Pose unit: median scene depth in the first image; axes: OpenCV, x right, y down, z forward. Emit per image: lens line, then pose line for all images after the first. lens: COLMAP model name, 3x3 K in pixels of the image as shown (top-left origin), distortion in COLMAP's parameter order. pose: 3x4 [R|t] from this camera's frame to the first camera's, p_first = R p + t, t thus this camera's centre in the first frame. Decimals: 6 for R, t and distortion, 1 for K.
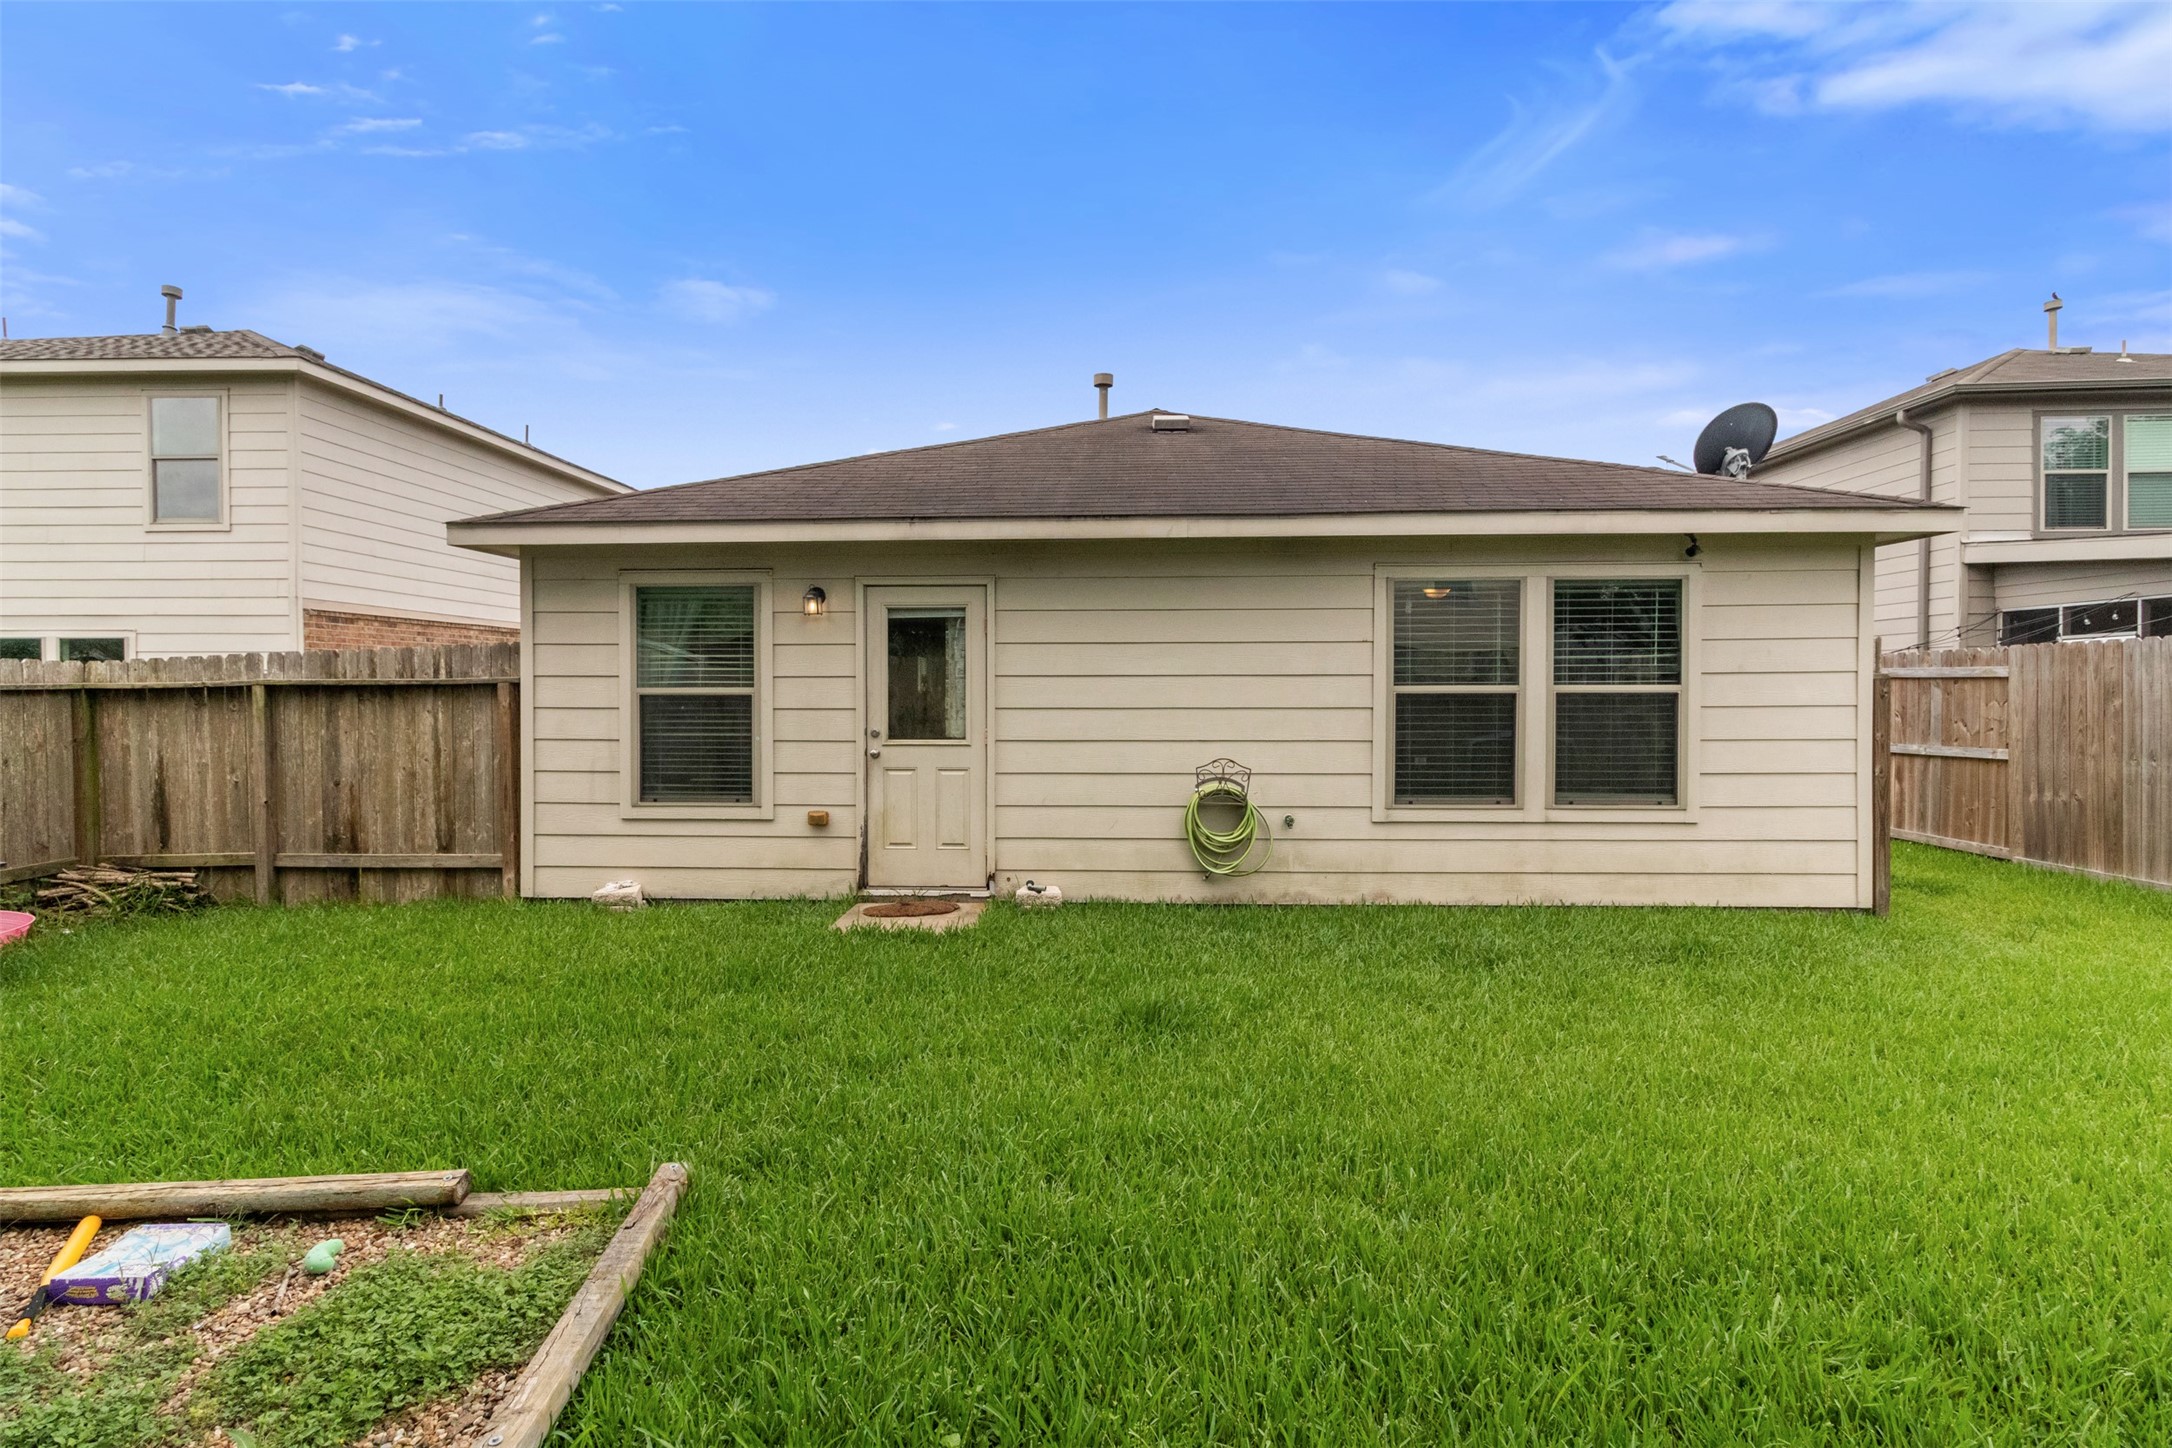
lens RADIAL K [[1013.3, 0, 1078.6], [0, 1013.3, 686.0], [0, 0, 1]] dist [0.002401, 0.000993]
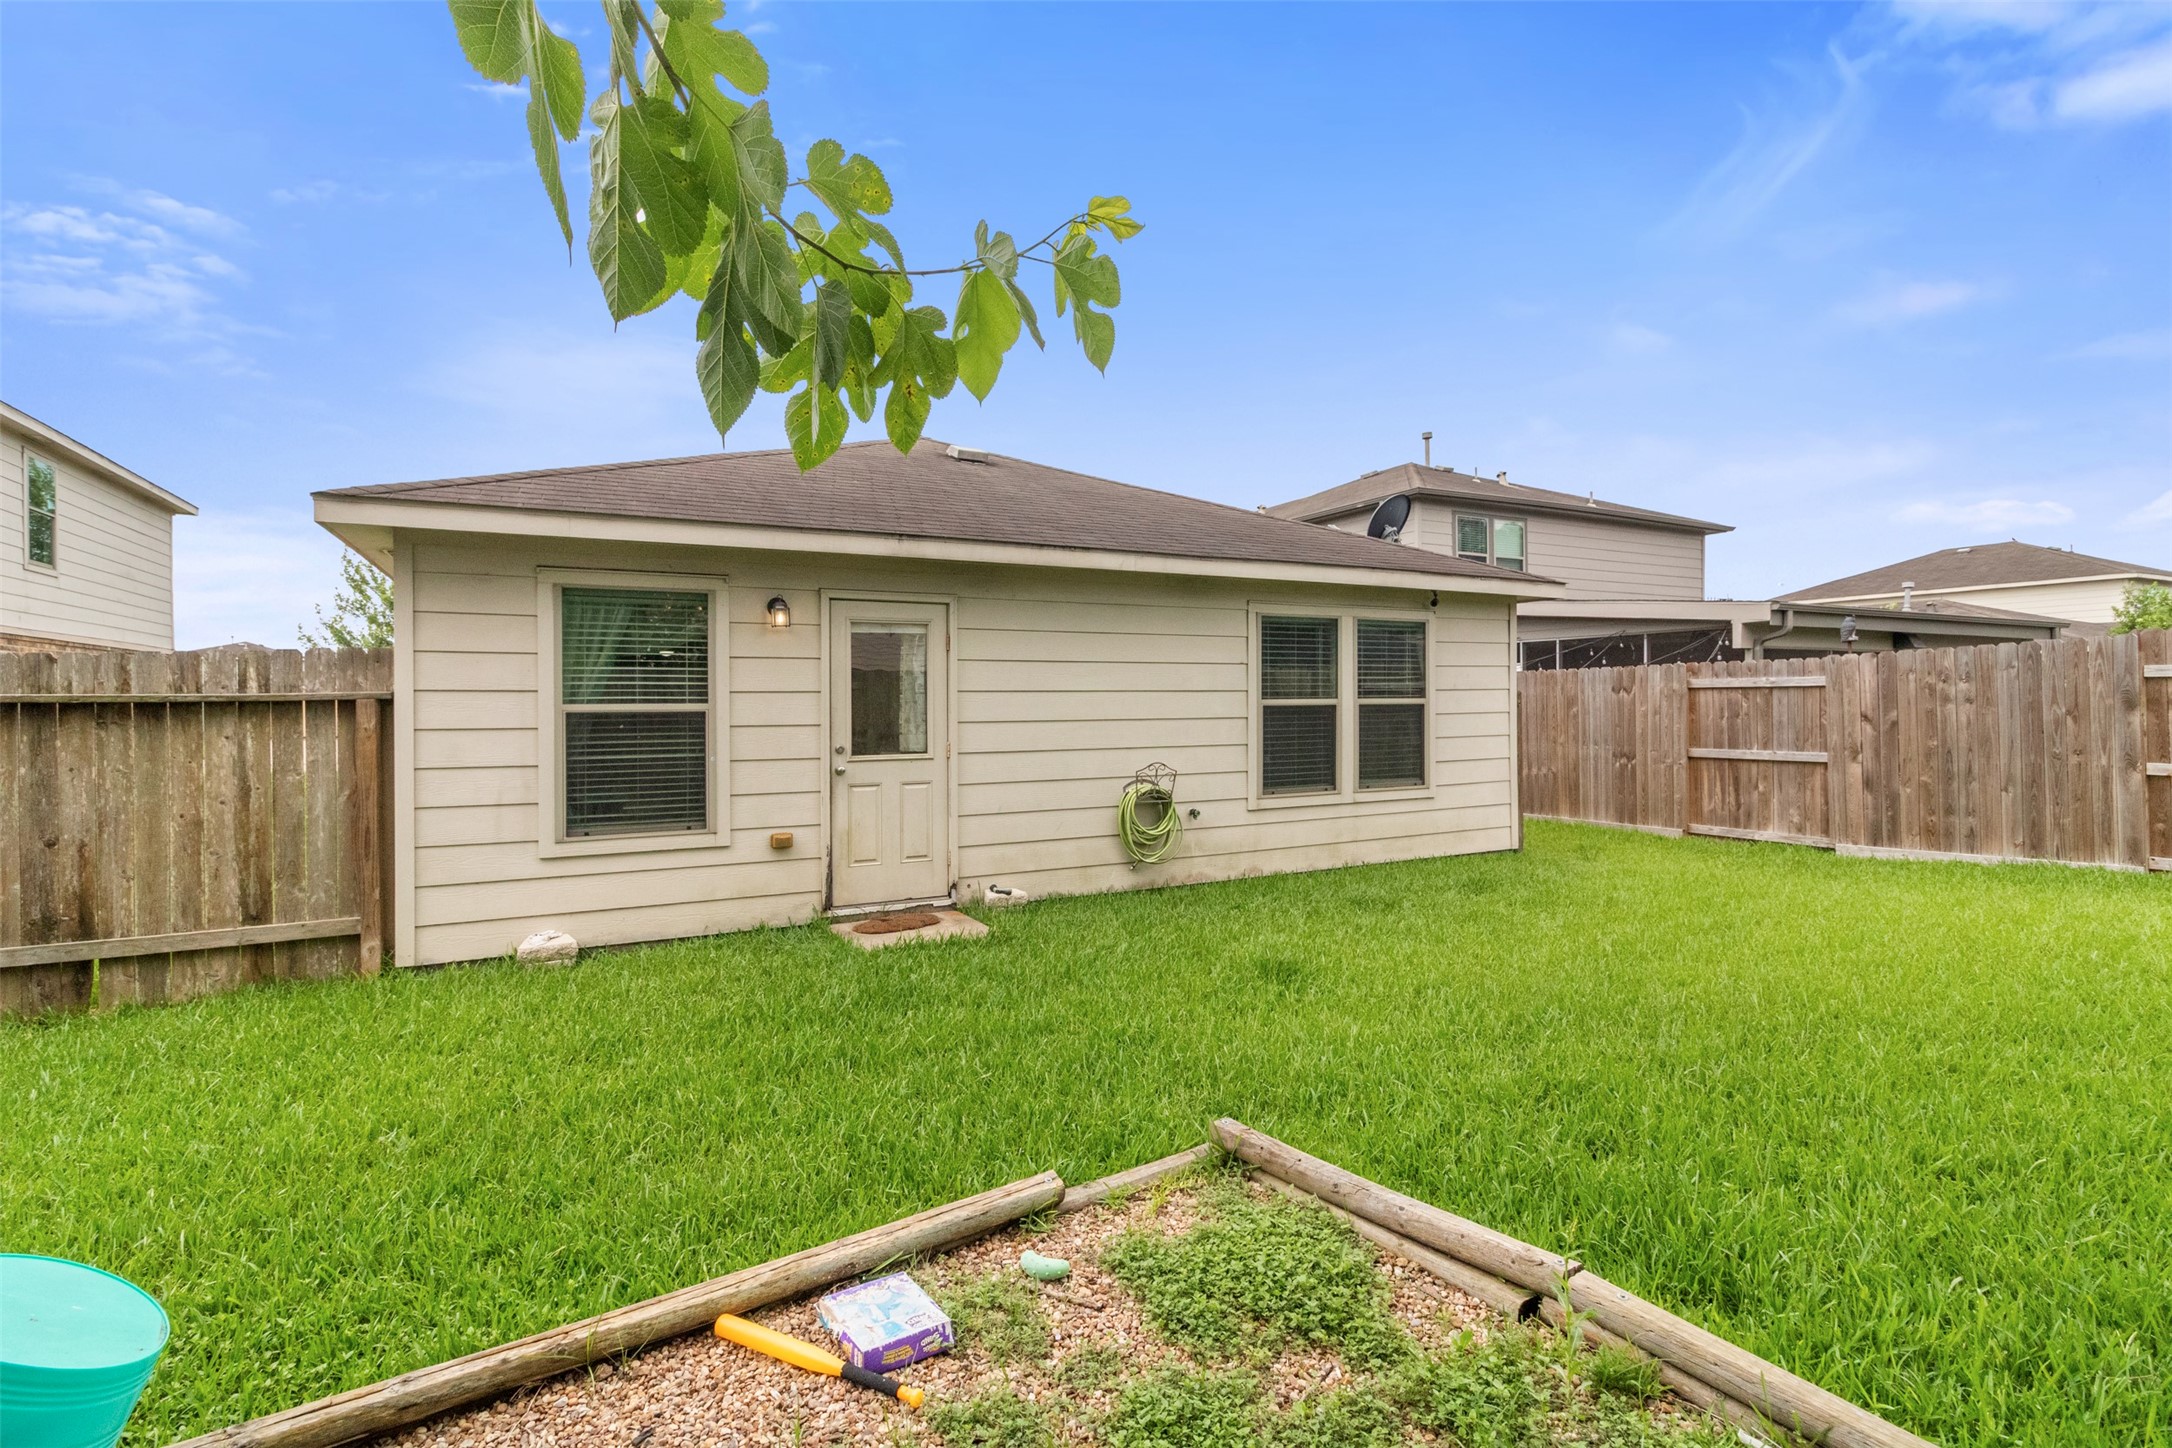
lens RADIAL K [[1007.7, 0, 1073.8], [0, 1007.7, 693.6], [0, 0, 1]] dist [0.001309, 0.000181]
pose [[0.865405, 0.000346, 0.501073, -0.491742], [0.003822, 0.999966, -0.007292, 0.000632], [-0.501059, 0.008226, 0.865374, 0.045970]]
